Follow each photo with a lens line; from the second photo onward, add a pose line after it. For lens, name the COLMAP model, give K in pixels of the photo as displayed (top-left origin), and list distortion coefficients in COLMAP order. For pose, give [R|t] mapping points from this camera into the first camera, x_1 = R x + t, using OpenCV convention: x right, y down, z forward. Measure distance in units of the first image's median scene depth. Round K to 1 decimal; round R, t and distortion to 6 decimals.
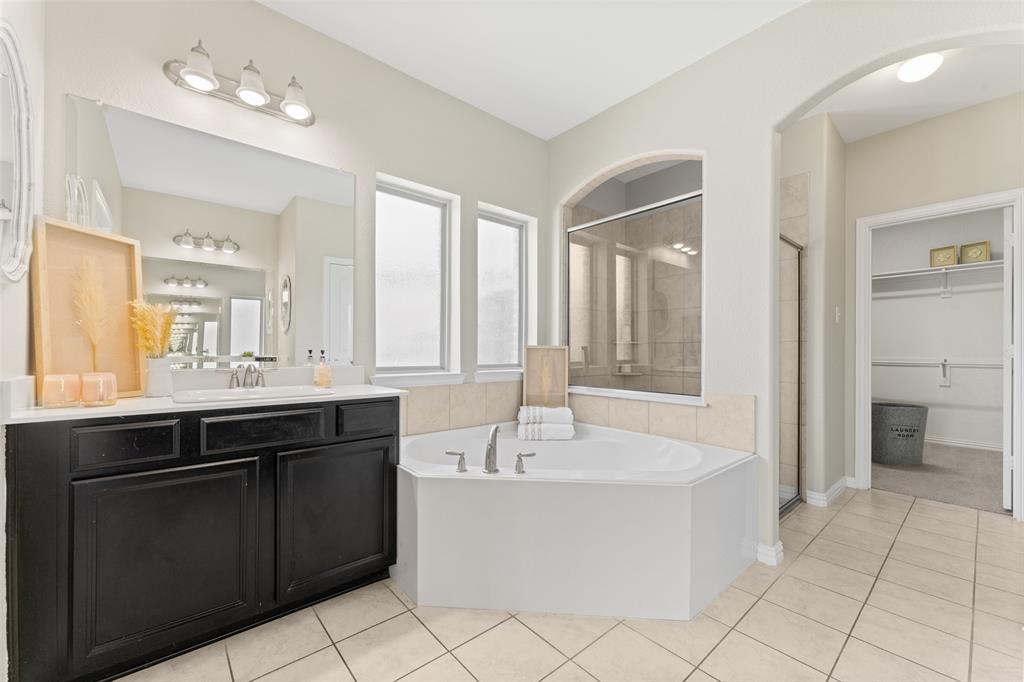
lens RADIAL K [[410.0, 0, 505.4], [0, 410.0, 356.2], [0, 0, 1]] dist [0.002639, 0.000113]
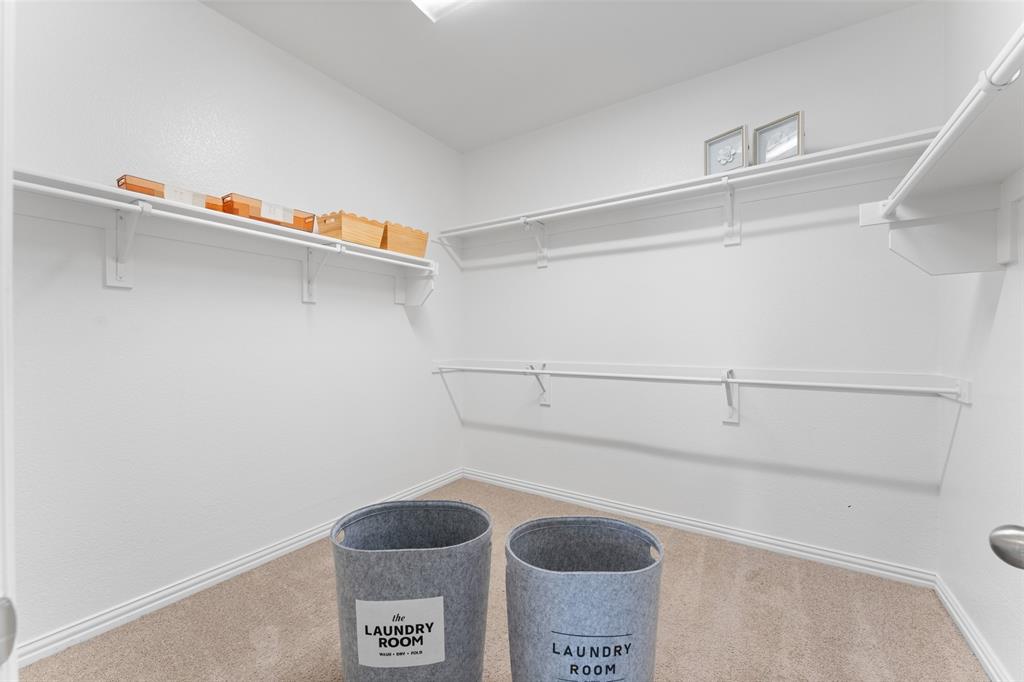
lens RADIAL K [[410.0, 0, 513.2], [0, 410.0, 341.4], [0, 0, 1]] dist [0.002639, 0.000113]
pose [[0.959036, 0.002733, 0.283269, 0.694680], [-0.002018, 0.999994, -0.002813, -0.025594], [-0.283275, 0.002126, 0.959036, 0.615486]]
